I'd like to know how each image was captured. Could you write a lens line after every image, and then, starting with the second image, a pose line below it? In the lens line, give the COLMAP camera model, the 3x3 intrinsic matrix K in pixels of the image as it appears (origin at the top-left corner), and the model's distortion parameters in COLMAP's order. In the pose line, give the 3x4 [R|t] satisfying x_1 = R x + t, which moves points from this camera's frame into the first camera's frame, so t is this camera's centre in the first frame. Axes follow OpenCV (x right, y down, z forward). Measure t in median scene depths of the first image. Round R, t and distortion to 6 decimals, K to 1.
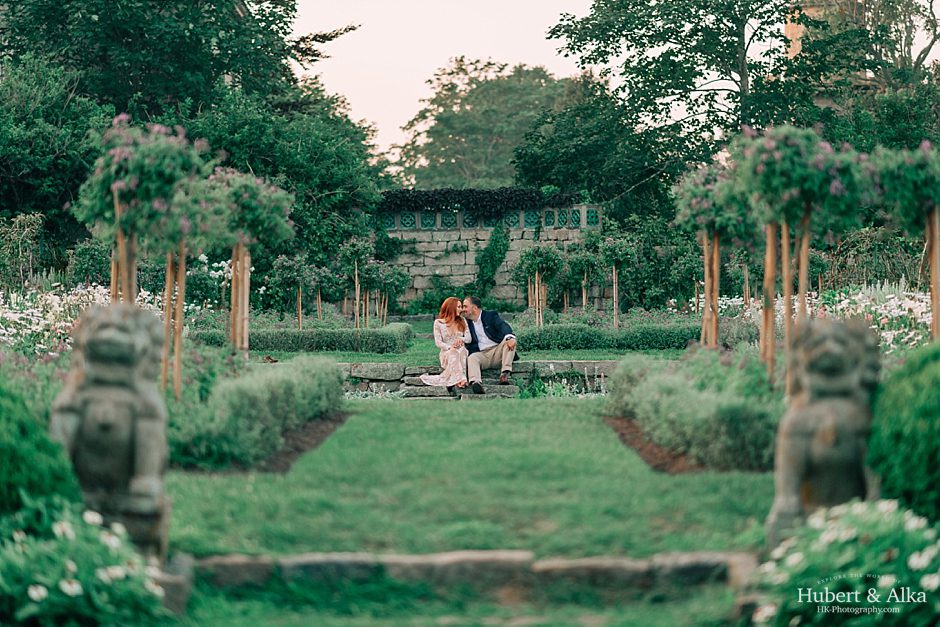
lens RADIAL K [[2306.6, 0, 470.0], [0, 2306.6, 313.5], [0, 0, 1]] dist [0.000104, 0.192472]
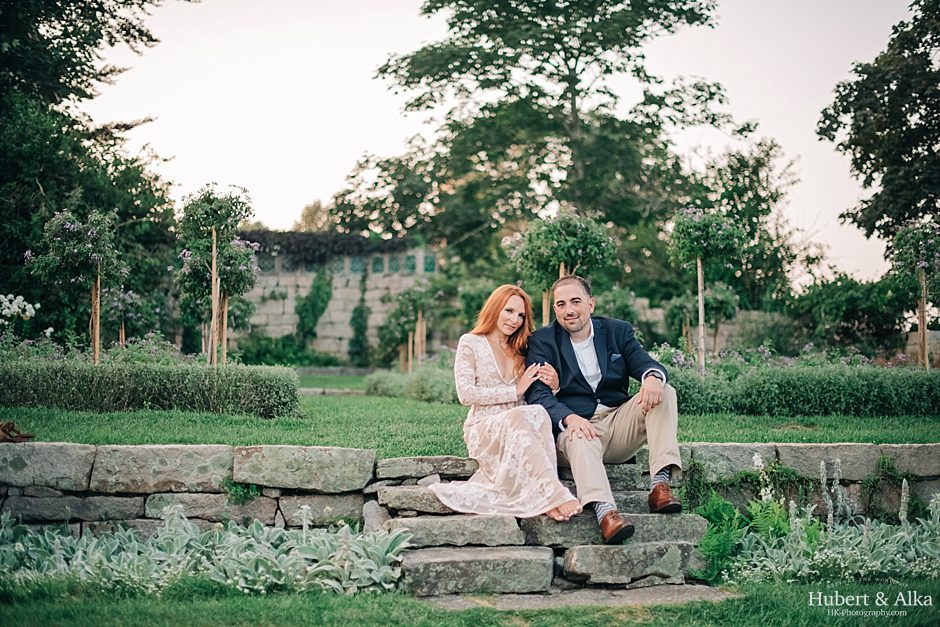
lens RADIAL K [[1352.9, 0, 470.0], [0, 1352.9, 313.5], [0, 0, 1]] dist [-0.129153, -0.037881]
pose [[0.979884, 0.027343, 0.197688, -0.034889], [-0.016574, 0.998297, -0.055926, 0.007049], [-0.198880, 0.051525, 0.978668, 0.470920]]
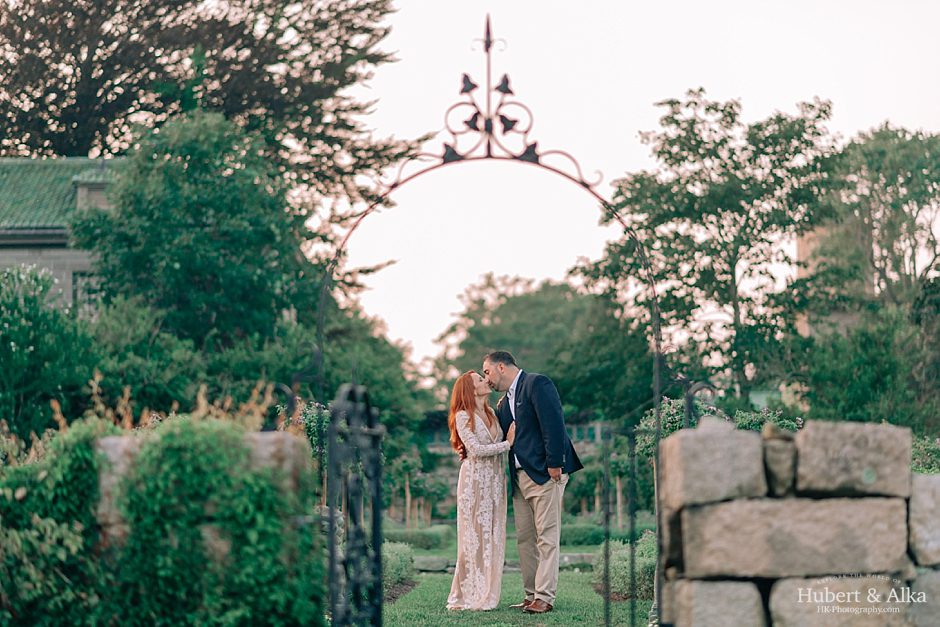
lens RADIAL K [[2306.6, 0, 470.0], [0, 2306.6, 313.5], [0, 0, 1]] dist [0.000104, 0.192472]
pose [[0.999882, -0.008784, -0.012606, 0.000203], [0.007621, 0.995952, -0.089558, 0.001464], [0.013342, 0.089451, 0.995902, -0.150582]]
